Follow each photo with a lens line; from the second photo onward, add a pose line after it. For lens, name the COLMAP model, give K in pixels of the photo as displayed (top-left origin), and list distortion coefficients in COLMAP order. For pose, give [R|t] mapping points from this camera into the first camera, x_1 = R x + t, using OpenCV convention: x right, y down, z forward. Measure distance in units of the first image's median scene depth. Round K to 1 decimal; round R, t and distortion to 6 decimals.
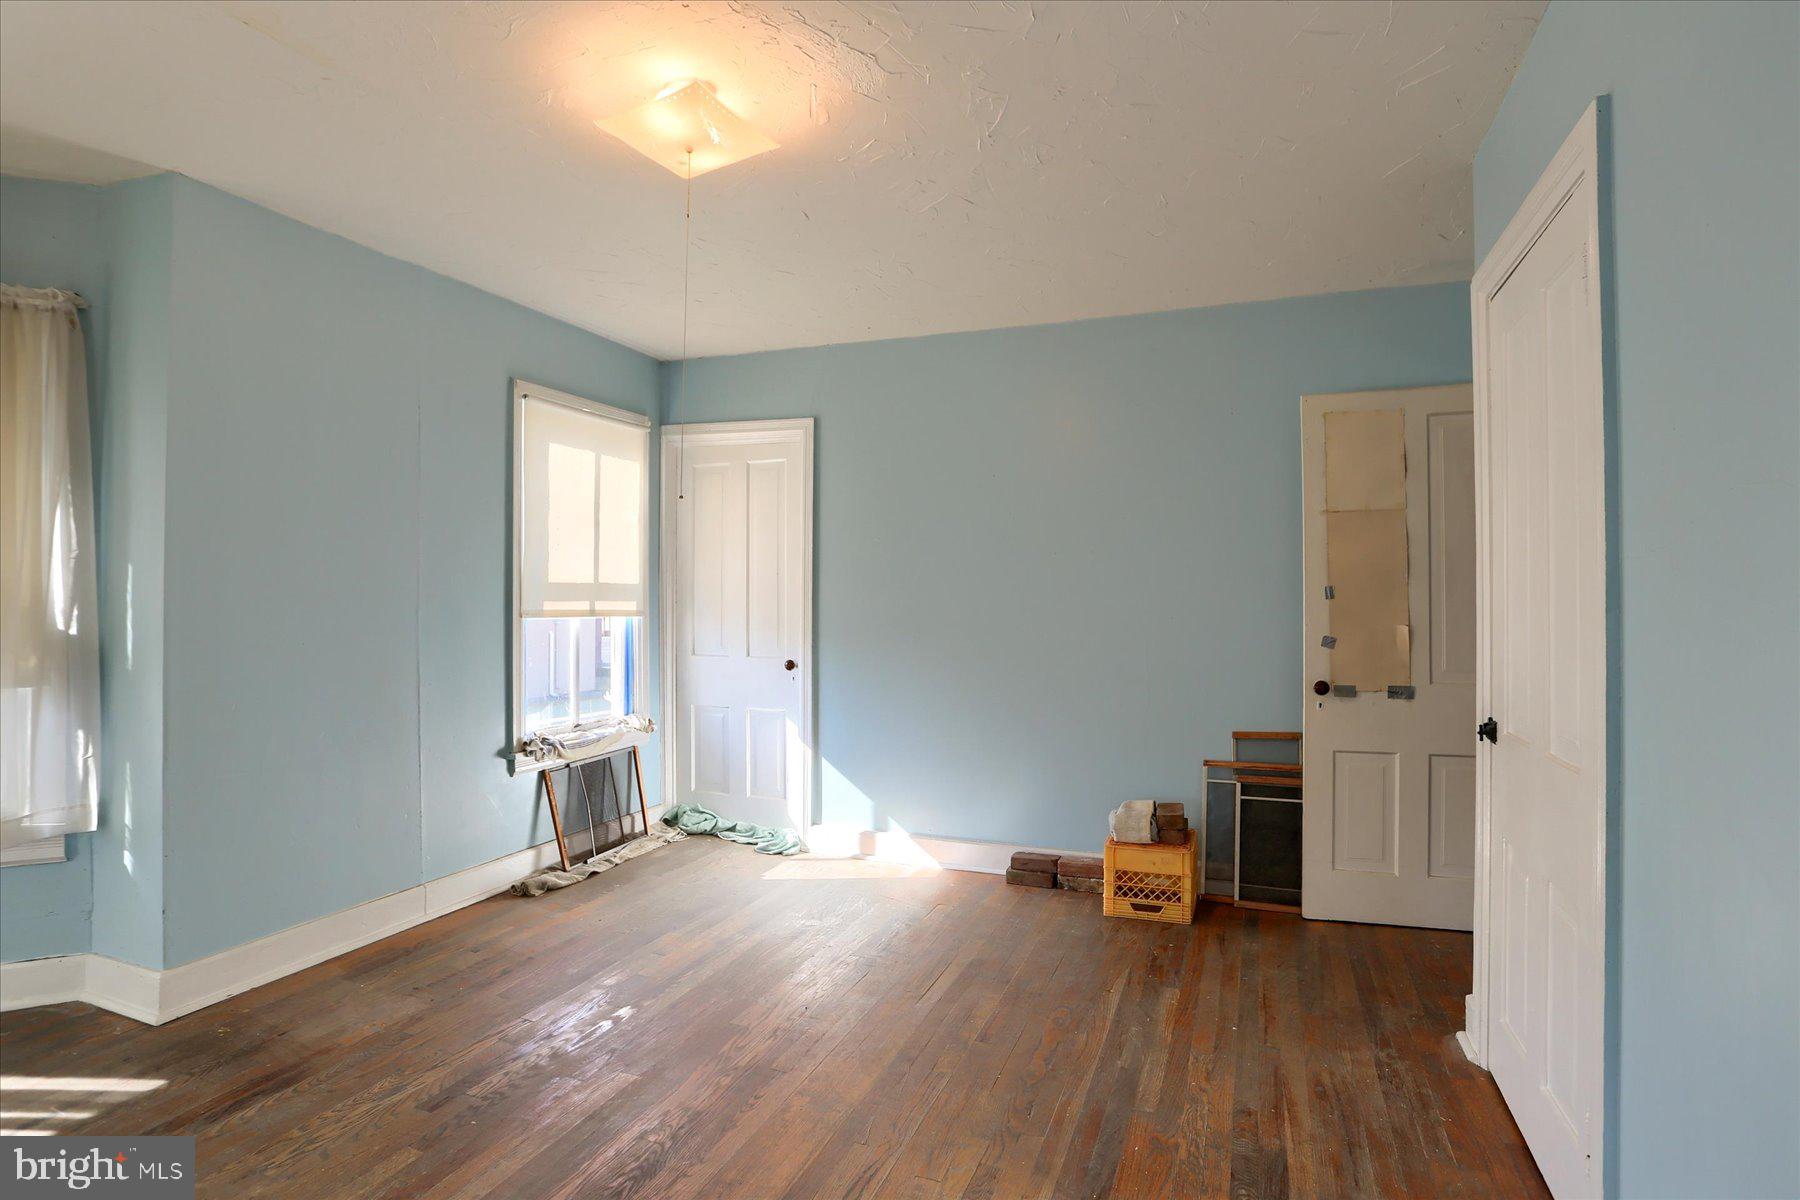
lens RADIAL K [[900.2, 0, 899.6], [0, 900.2, 587.3], [0, 0, 1]] dist [-0.072606, 0.030323]
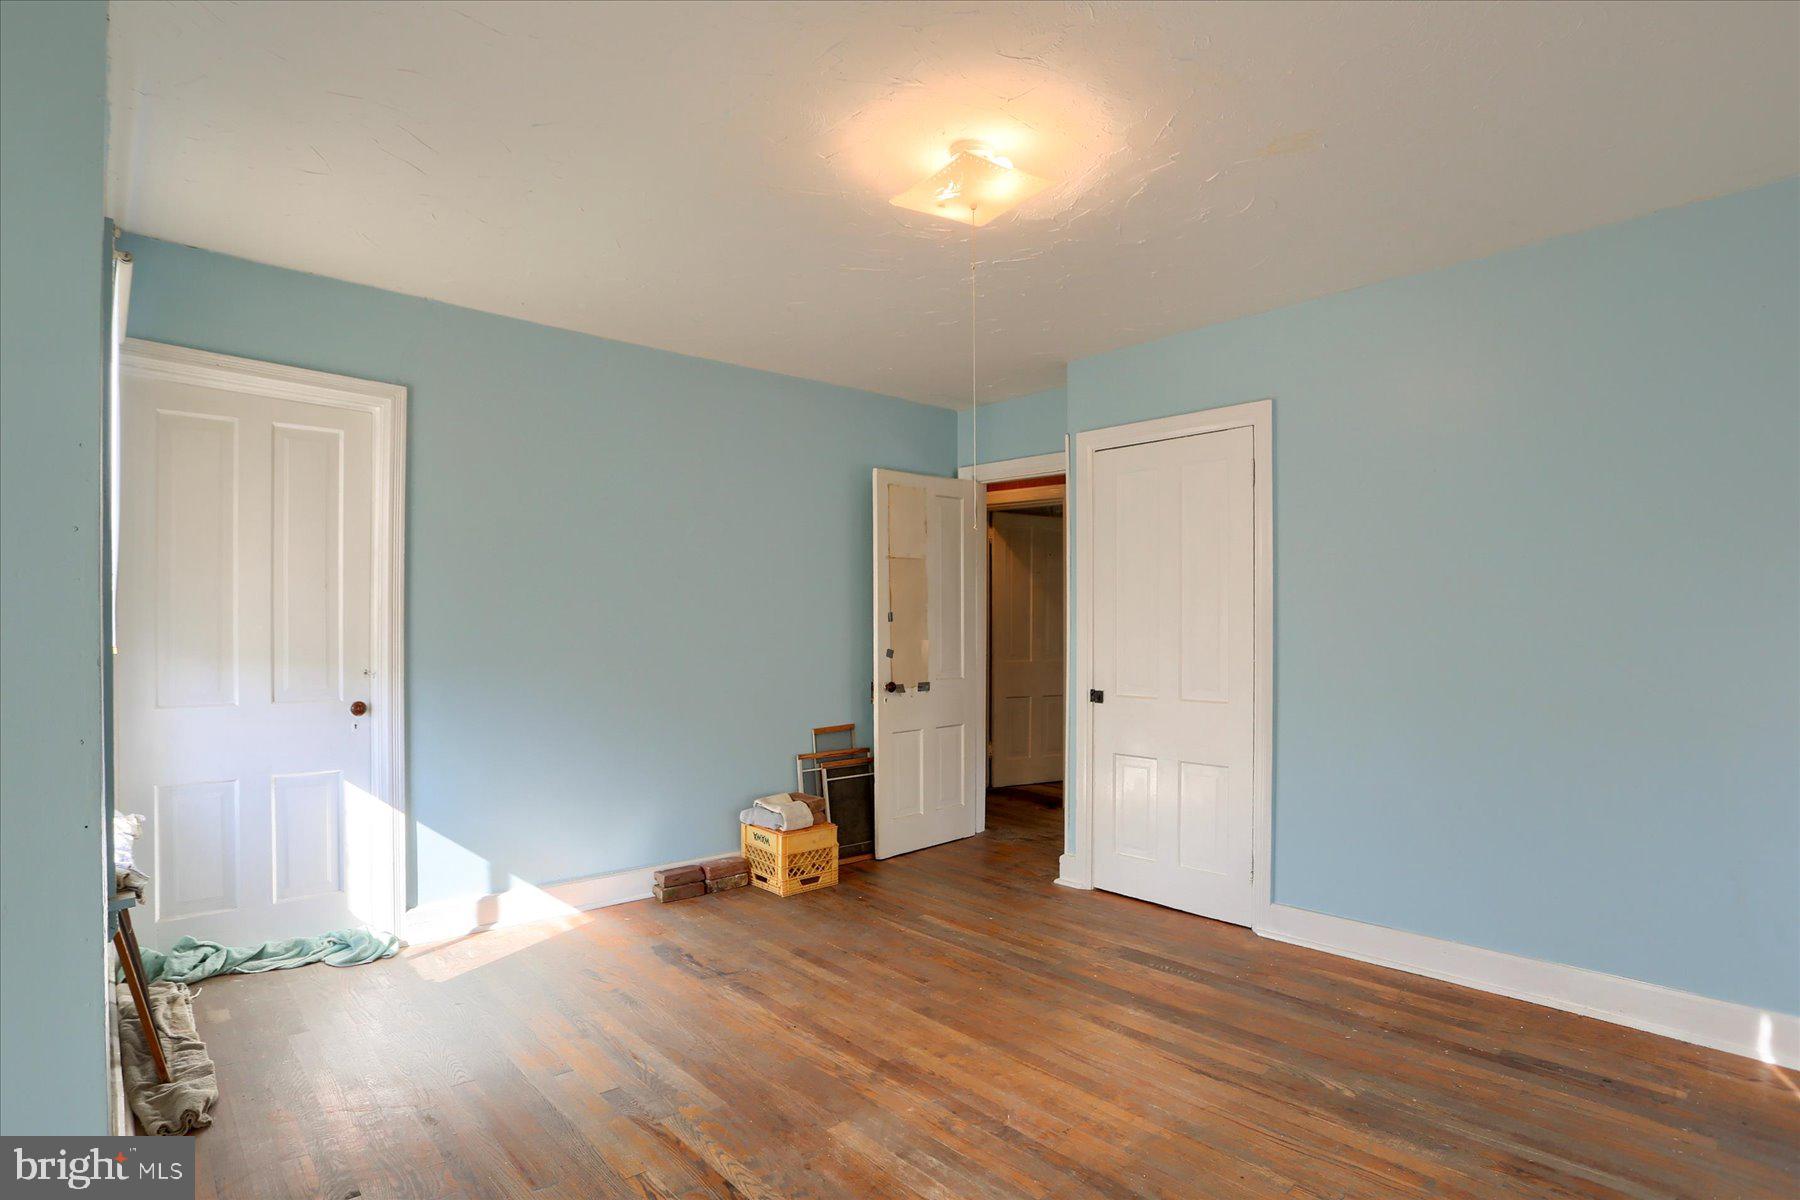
lens RADIAL K [[925.3, 0, 896.5], [0, 925.3, 623.0], [0, 0, 1]] dist [-0.077618, 0.051104]
pose [[0.460764, -0.000318, 0.887523, -0.672017], [-0.012472, 0.999899, 0.006833, 0.005067], [-0.887435, -0.014218, 0.460714, 0.293366]]
